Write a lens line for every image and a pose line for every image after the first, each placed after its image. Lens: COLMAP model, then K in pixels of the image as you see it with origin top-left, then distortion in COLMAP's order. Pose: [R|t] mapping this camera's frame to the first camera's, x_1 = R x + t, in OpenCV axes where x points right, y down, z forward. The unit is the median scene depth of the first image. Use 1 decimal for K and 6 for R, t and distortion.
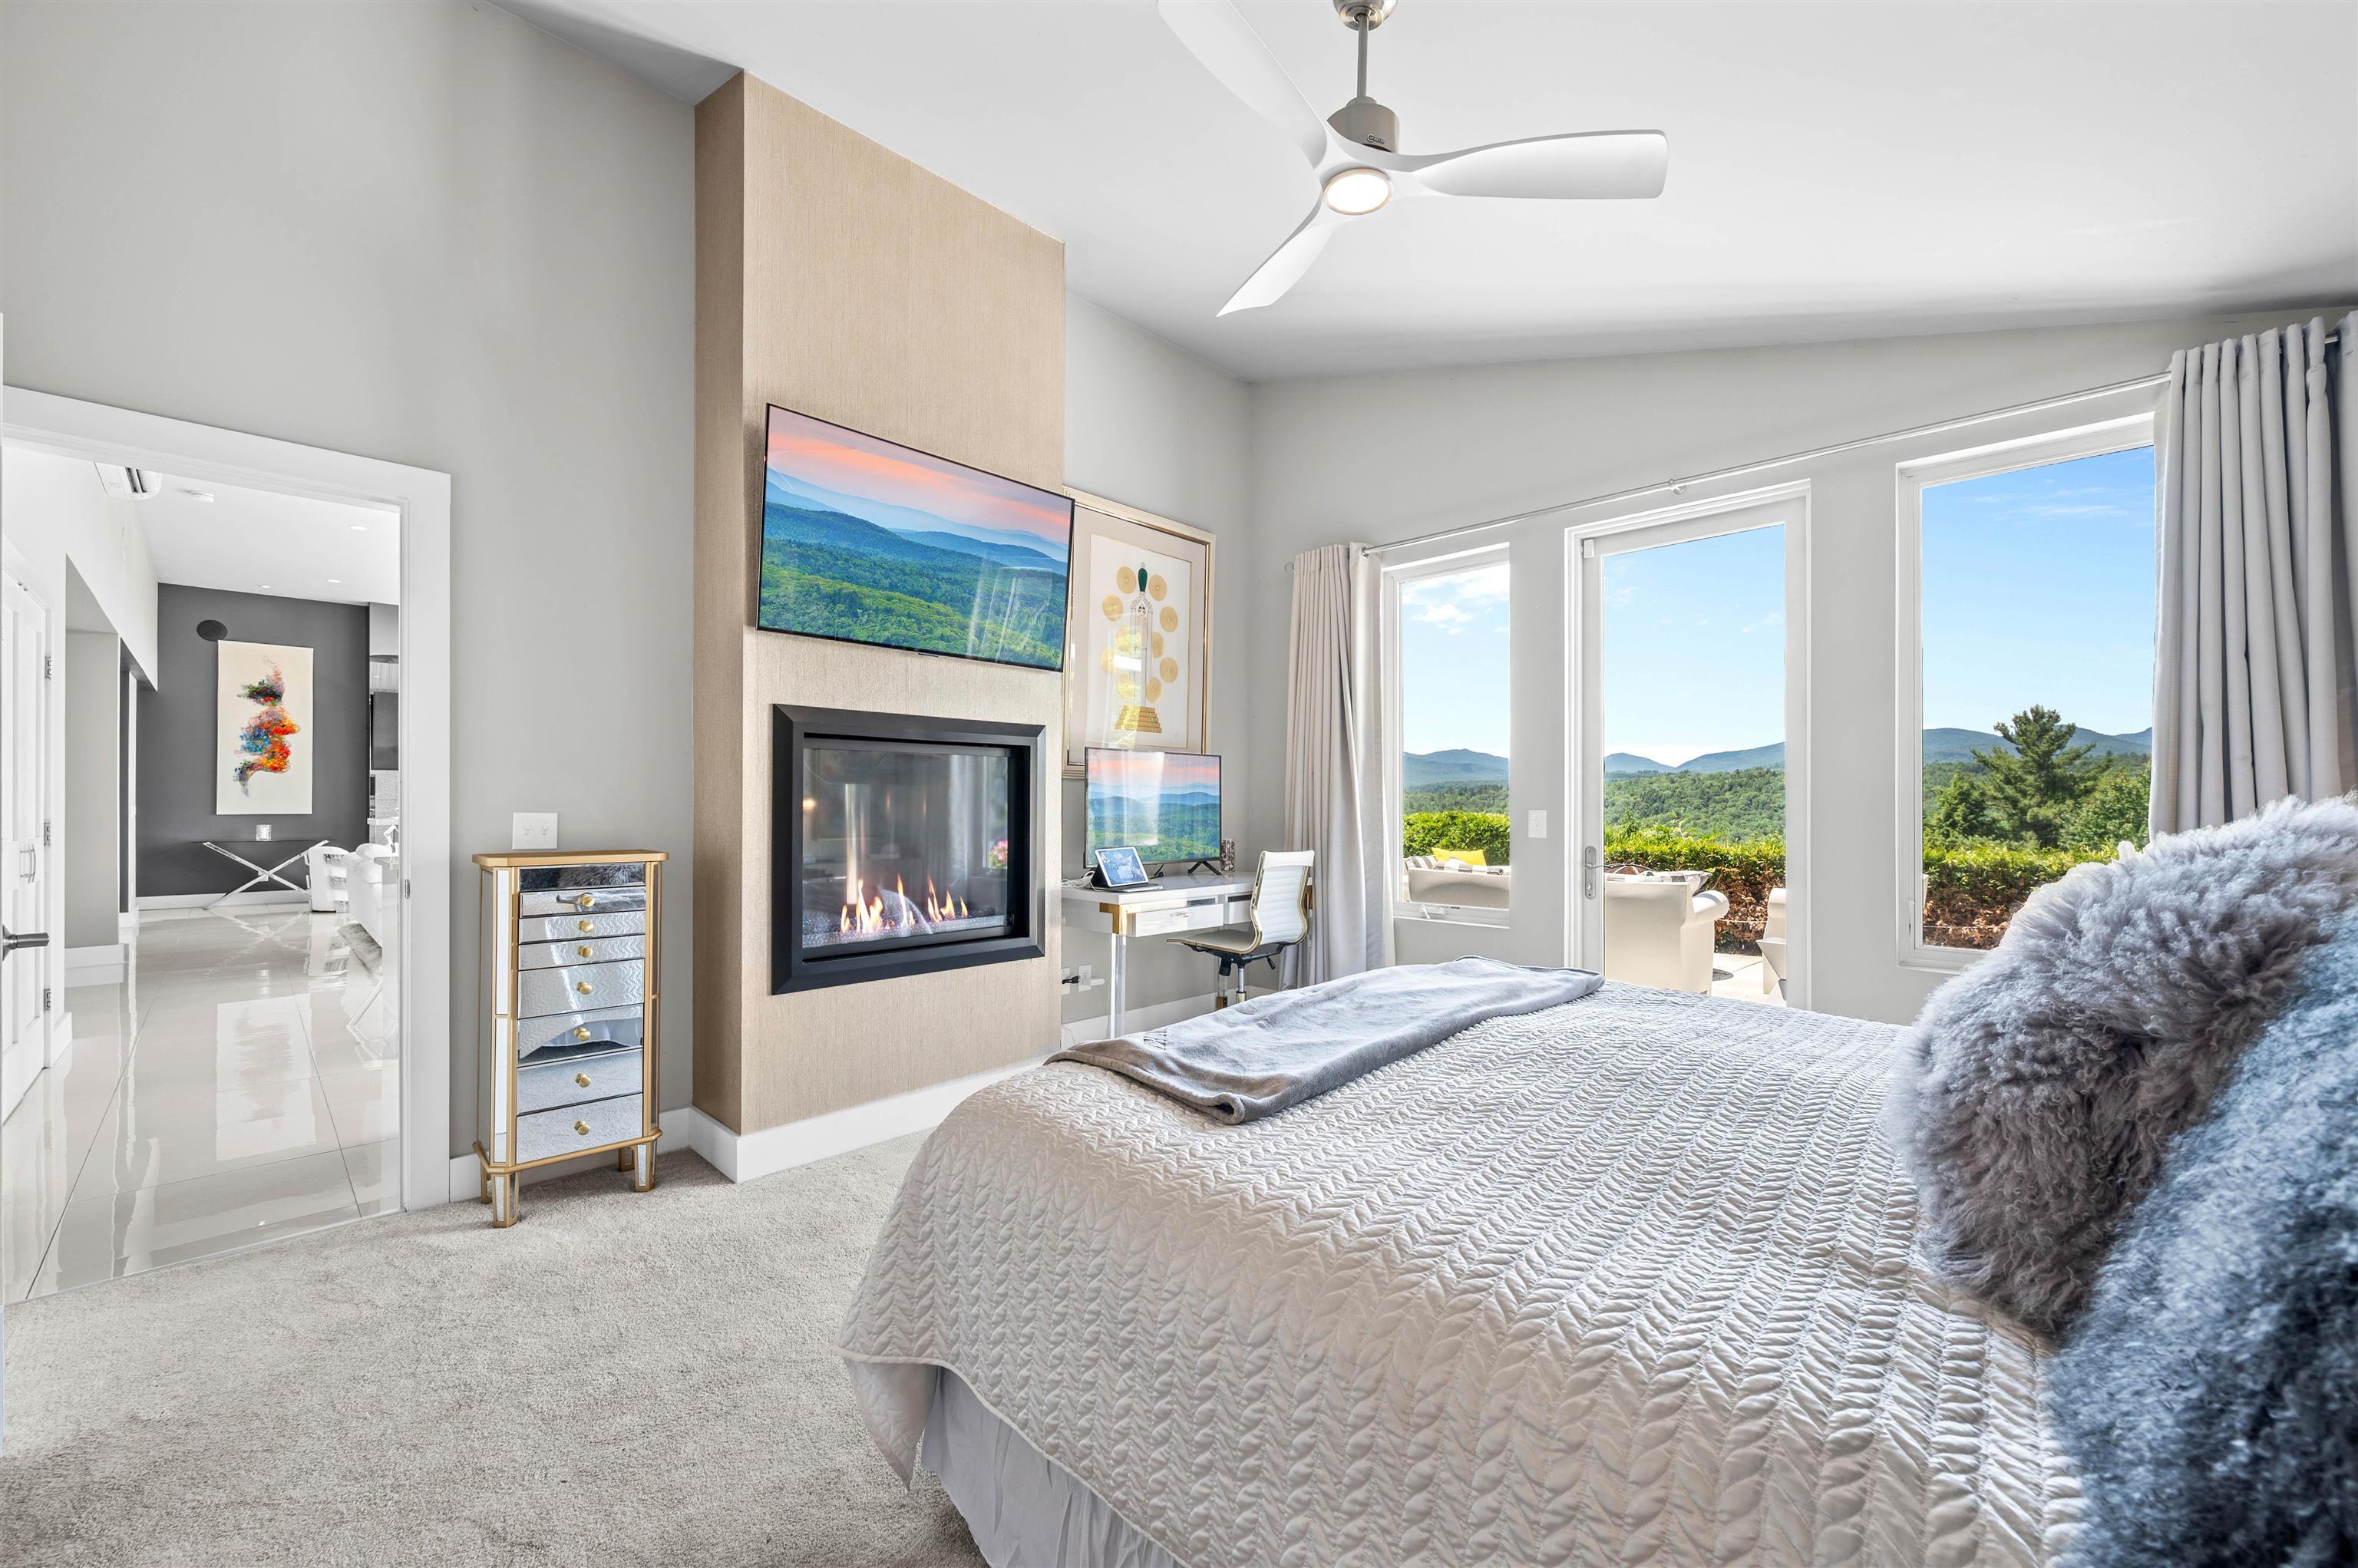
lens RADIAL K [[931.4, 0, 1173.1], [0, 931.4, 795.2], [0, 0, 1]] dist [-0.000222, 0.000038]
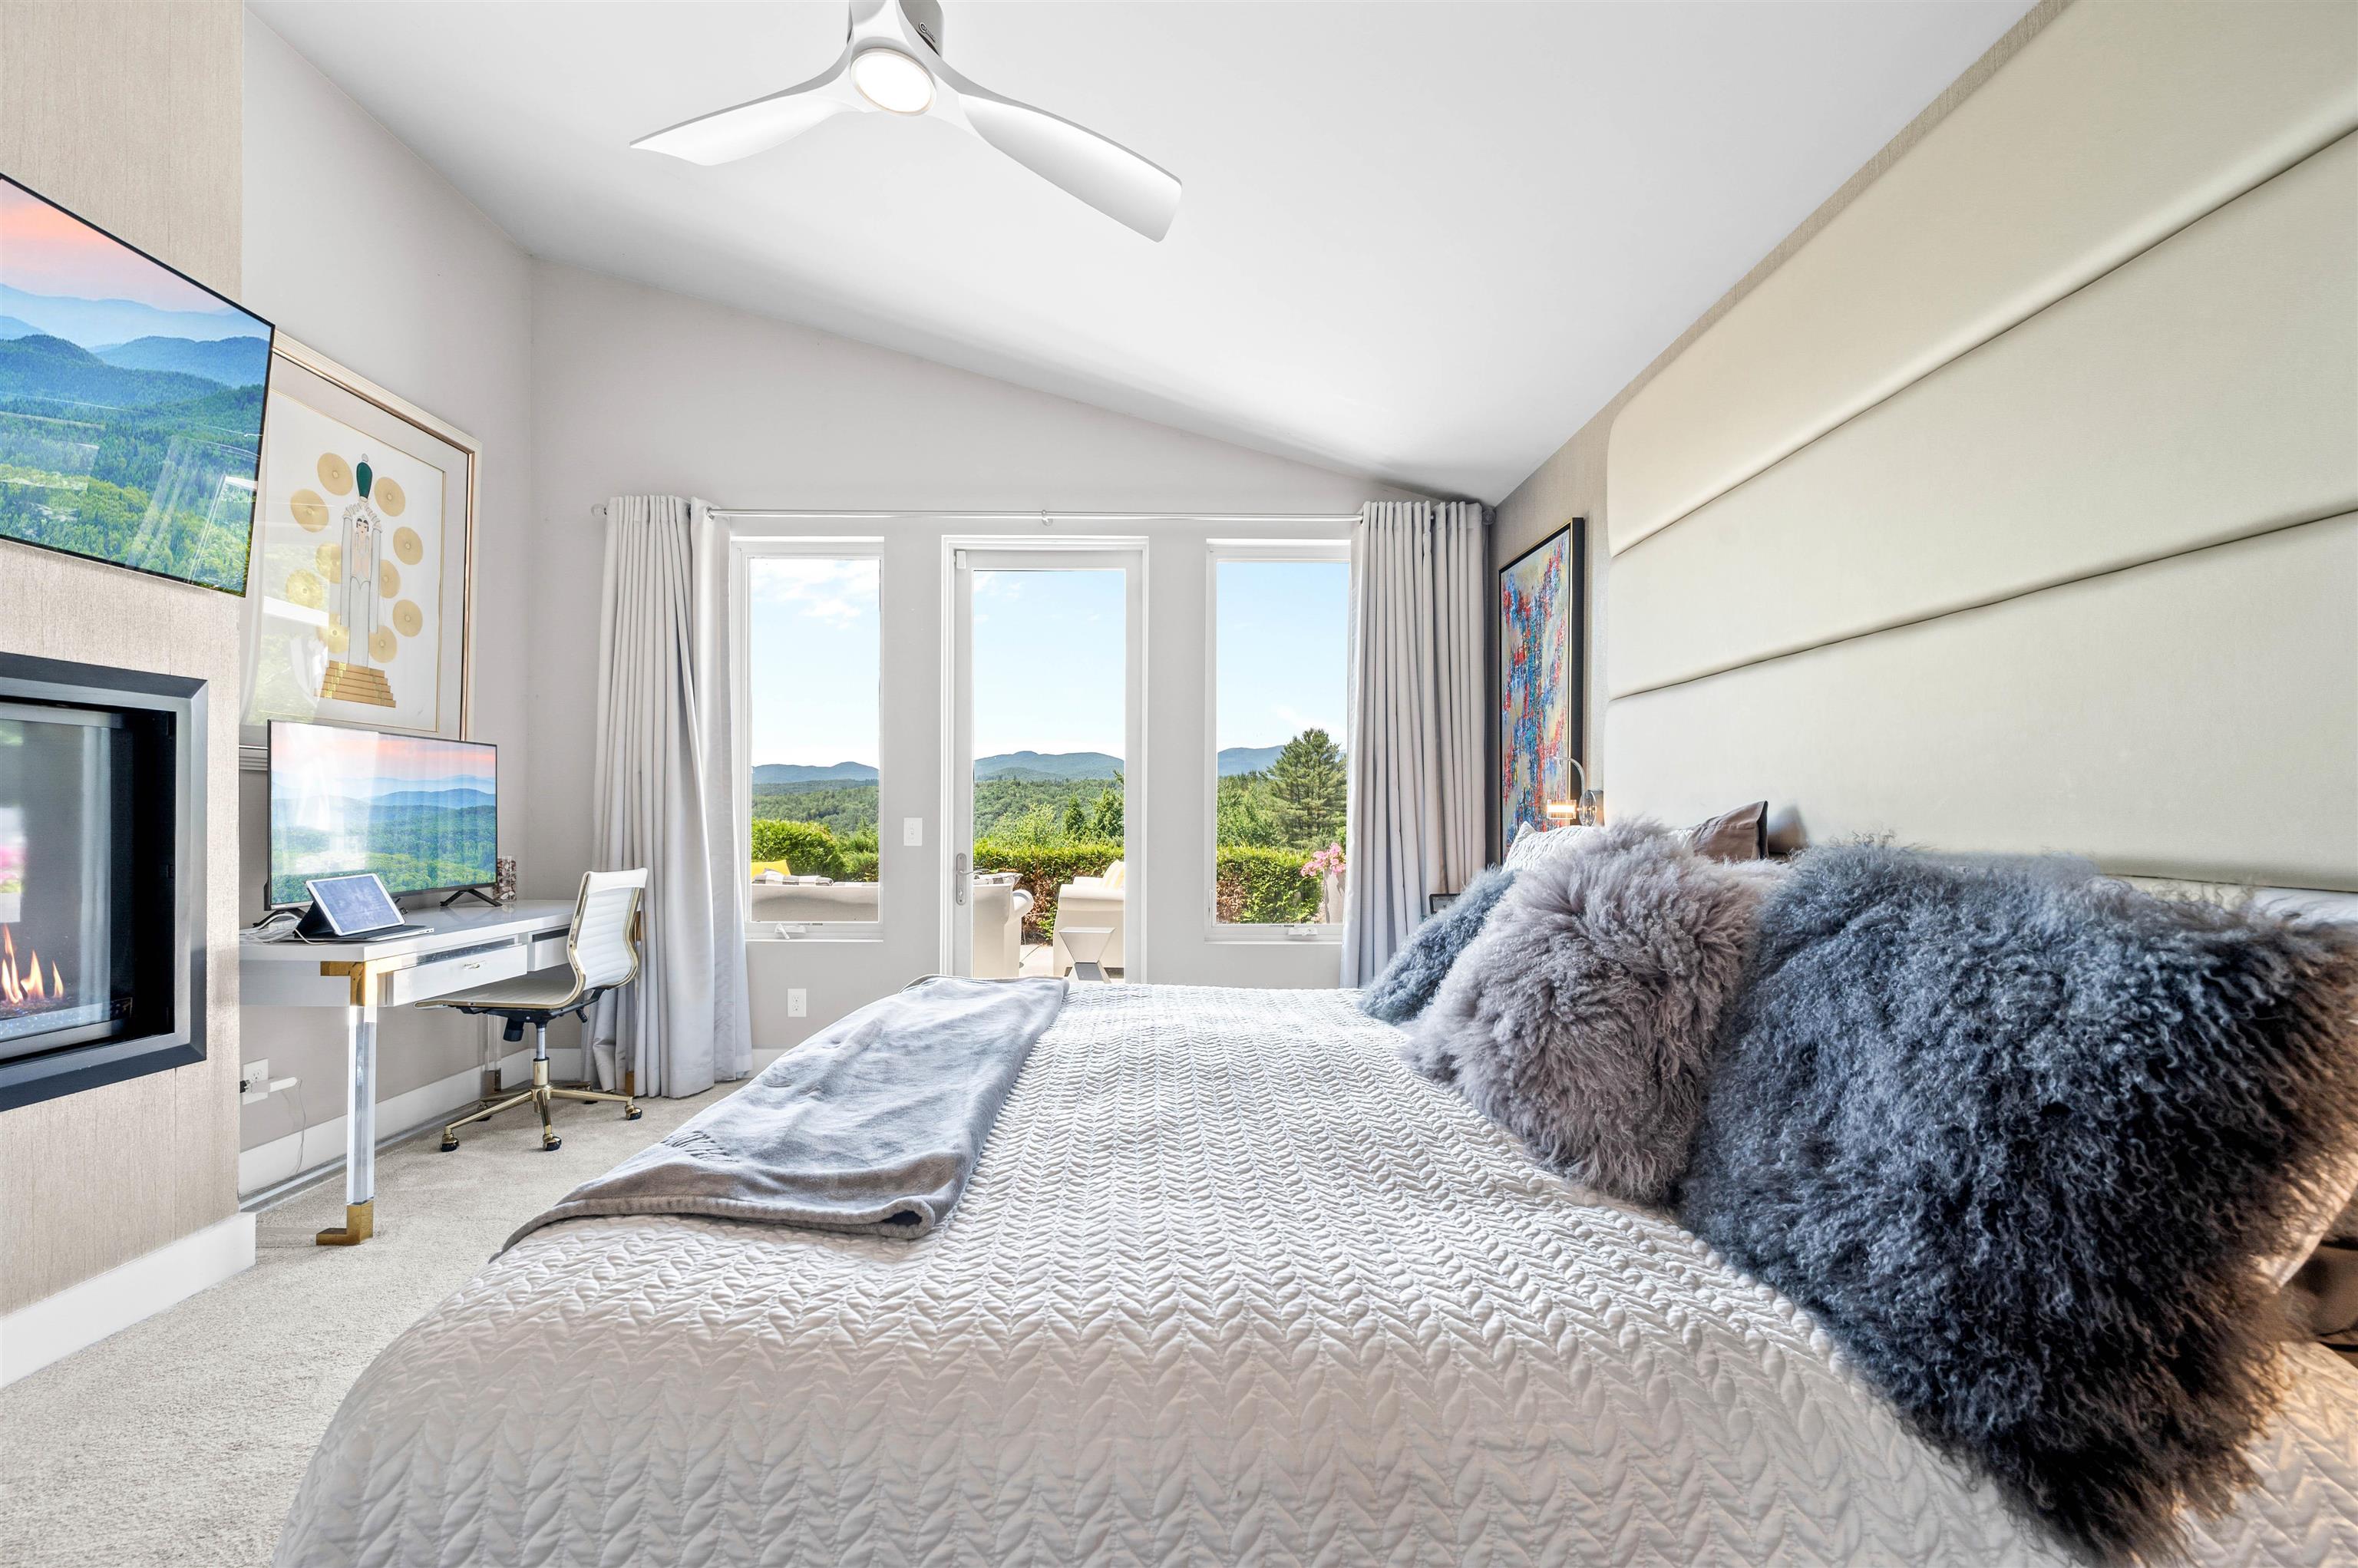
lens RADIAL K [[939.9, 0, 1179.5], [0, 939.9, 811.3], [0, 0, 1]] dist [0.000964, 0.000052]
pose [[0.709092, 0.002822, 0.705110, -0.162216], [-0.010044, 0.999931, 0.006098, 0.000873], [-0.705044, -0.011406, 0.709071, 0.158244]]
